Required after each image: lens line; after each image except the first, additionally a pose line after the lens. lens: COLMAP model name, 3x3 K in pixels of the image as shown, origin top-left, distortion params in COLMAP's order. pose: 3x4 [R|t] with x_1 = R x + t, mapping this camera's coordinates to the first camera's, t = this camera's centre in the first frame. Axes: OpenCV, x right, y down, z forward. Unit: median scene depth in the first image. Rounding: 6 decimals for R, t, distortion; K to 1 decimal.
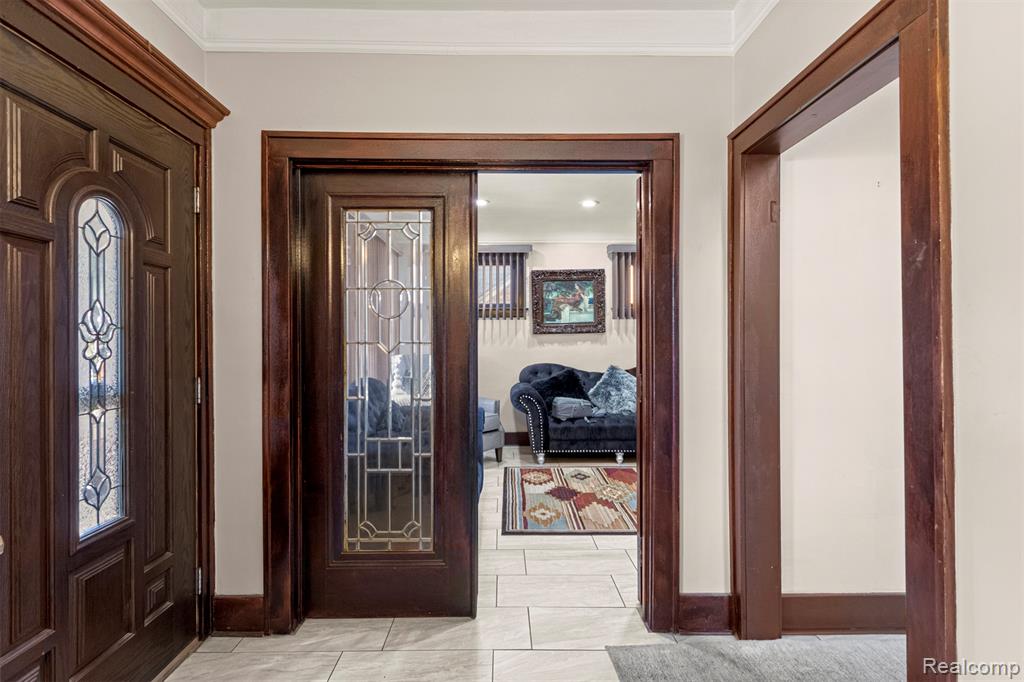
lens RADIAL K [[476.5, 0, 507.2], [0, 476.5, 340.8], [0, 0, 1]] dist [0.002173, -0.001614]
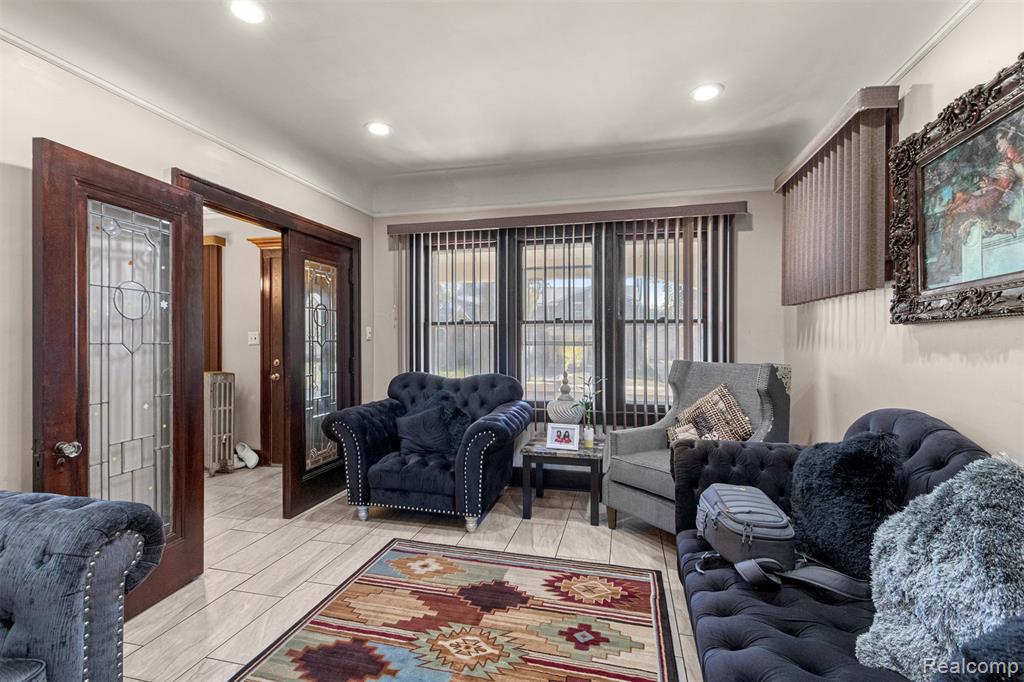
lens RADIAL K [[476.5, 0, 507.8], [0, 476.5, 339.6], [0, 0, 1]] dist [0.002173, -0.001614]
pose [[-0.257875, 0.002038, -0.966176, 0.714755], [-0.003885, 0.999988, 0.003146, -0.004782], [0.966171, 0.004565, -0.257863, 1.209013]]
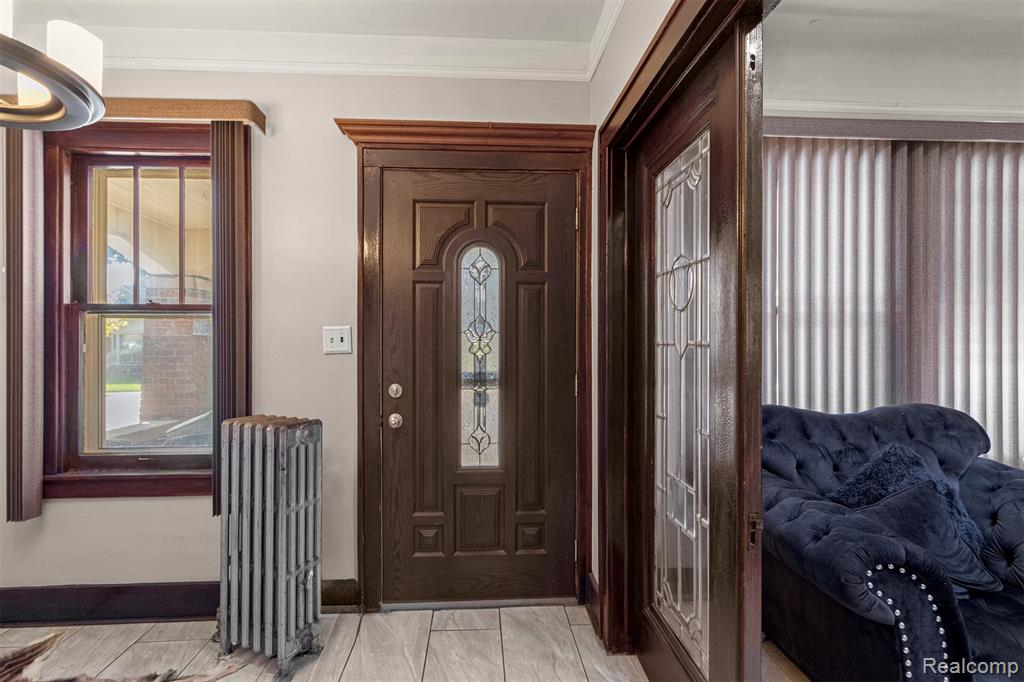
lens RADIAL K [[476.5, 0, 505.9], [0, 476.5, 344.8], [0, 0, 1]] dist [0.002173, -0.001614]
pose [[0.041296, 0.008410, -0.999112, 0.260082], [-0.001769, 0.999964, 0.008344, -0.000532], [0.999145, 0.001422, 0.041309, 0.414719]]
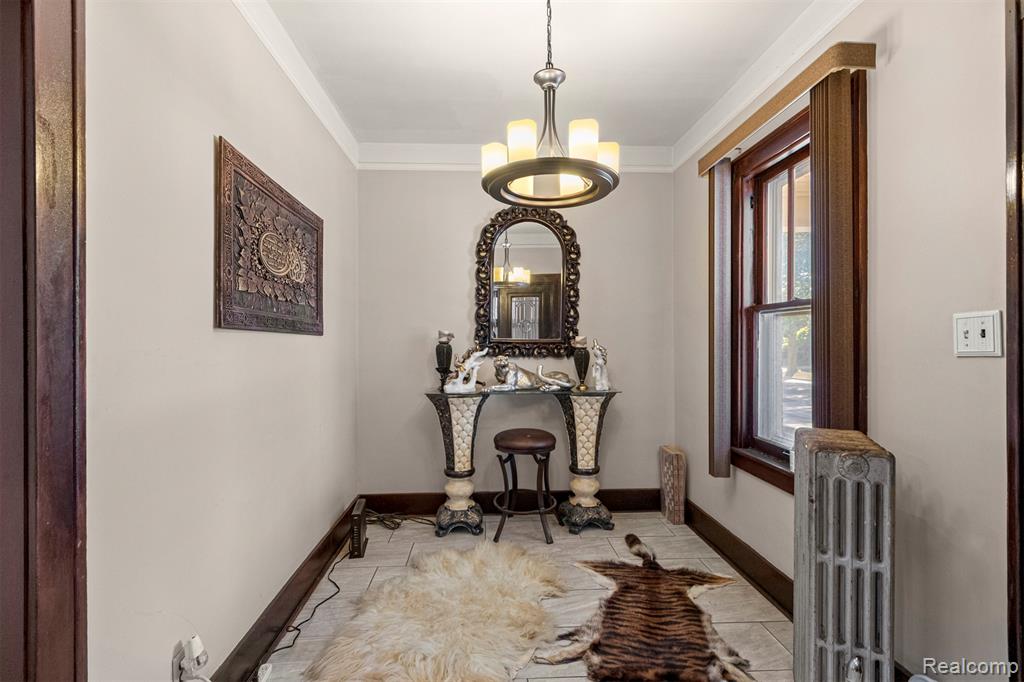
lens RADIAL K [[476.5, 0, 506.2], [0, 476.5, 344.0], [0, 0, 1]] dist [0.002173, -0.001614]
pose [[-0.999645, 0.008255, -0.025315, 0.026361], [0.007990, 0.999913, 0.010543, -0.000609], [0.025400, 0.010337, -0.999624, 0.578159]]
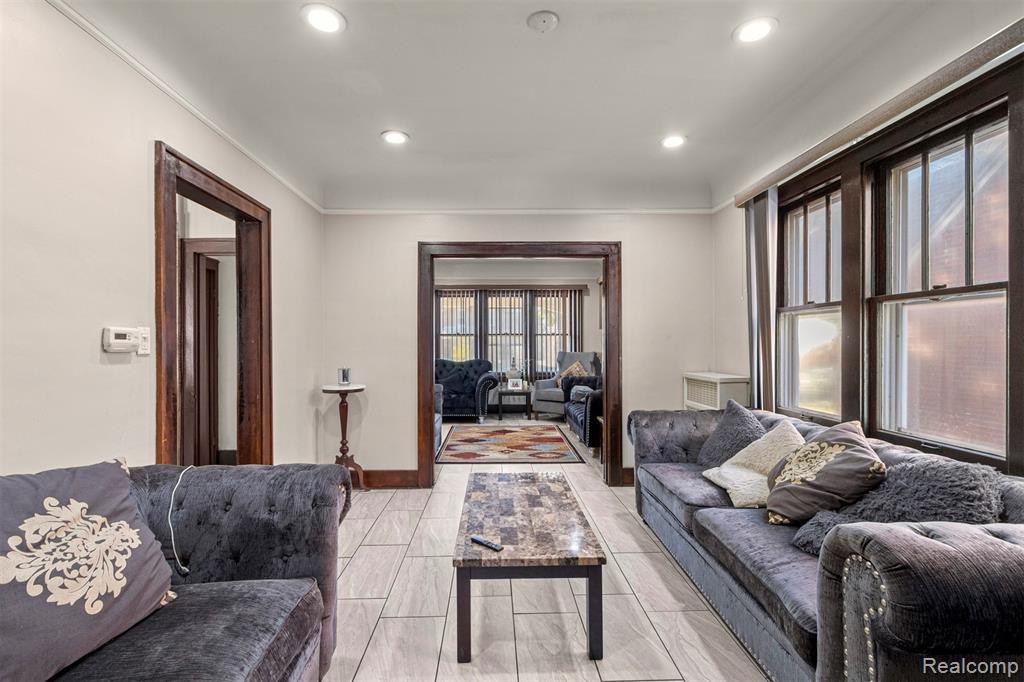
lens RADIAL K [[476.5, 0, 513.6], [0, 476.5, 343.3], [0, 0, 1]] dist [0.002173, -0.001614]
pose [[0.022362, 0.005810, -0.999733, 1.912147], [-0.001506, 0.999982, 0.005778, -0.012006], [0.999749, 0.001377, 0.022370, 1.025091]]
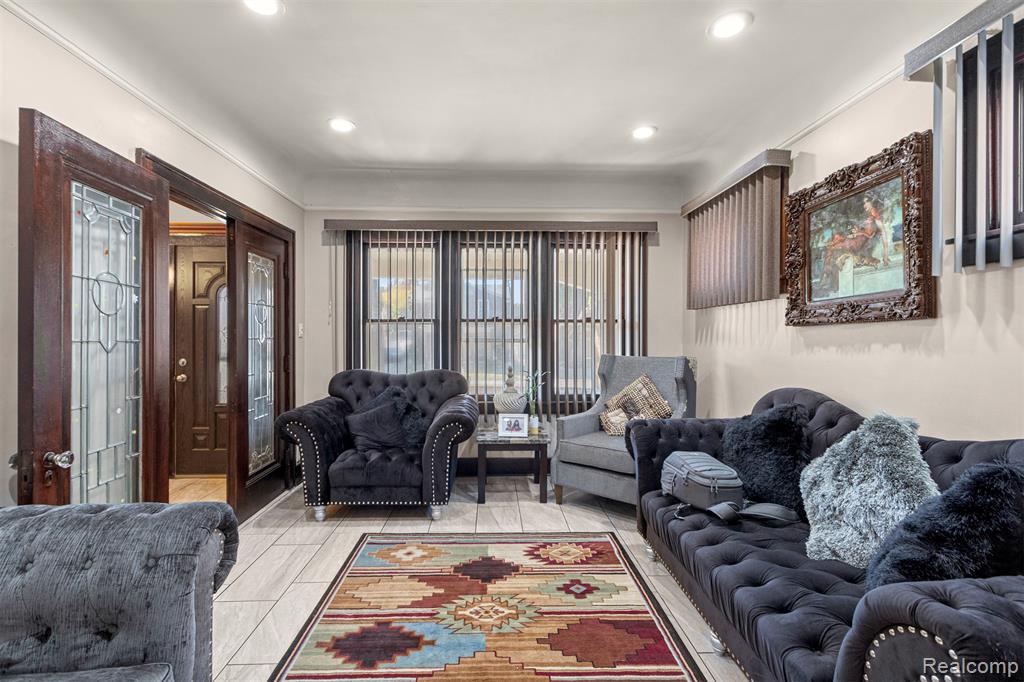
lens RADIAL K [[476.5, 0, 509.2], [0, 476.5, 336.9], [0, 0, 1]] dist [0.002173, -0.001614]
pose [[0.020271, 0.002695, -0.999791, 0.805194], [-0.004991, 0.999984, 0.002595, -0.005064], [0.999782, 0.004937, 0.020284, 1.049260]]
